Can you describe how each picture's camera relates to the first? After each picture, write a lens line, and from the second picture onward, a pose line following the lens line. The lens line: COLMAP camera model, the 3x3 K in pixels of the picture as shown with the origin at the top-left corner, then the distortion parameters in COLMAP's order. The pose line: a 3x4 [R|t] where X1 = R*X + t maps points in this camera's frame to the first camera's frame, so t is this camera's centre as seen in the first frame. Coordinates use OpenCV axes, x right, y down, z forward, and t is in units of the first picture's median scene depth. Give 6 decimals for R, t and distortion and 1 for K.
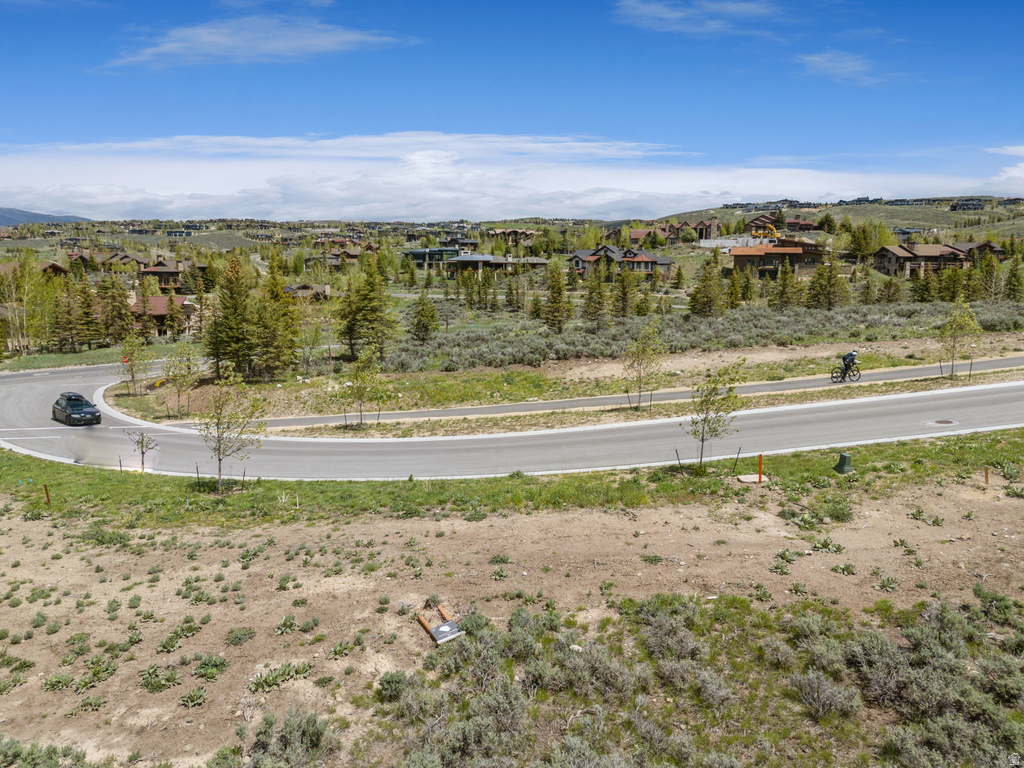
lens RADIAL K [[749.0, 0, 512.4], [0, 749.0, 379.3], [0, 0, 1]] dist [0.074792, -0.063403]
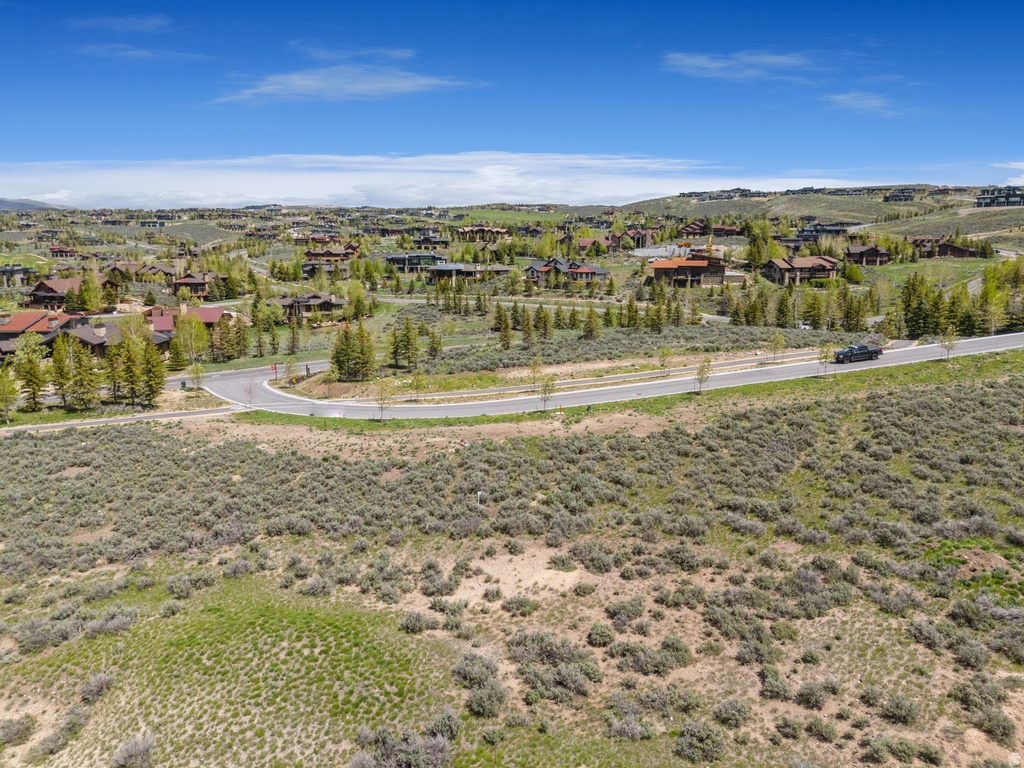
lens RADIAL K [[752.7, 0, 512.0], [0, 752.7, 384.0], [0, 0, 1]] dist [0.063308, -0.049420]
pose [[0.999105, -0.015031, 0.039531, 0.000219], [0.013808, 0.999423, 0.031031, -0.010540], [-0.039974, -0.030457, 0.998736, -0.249338]]
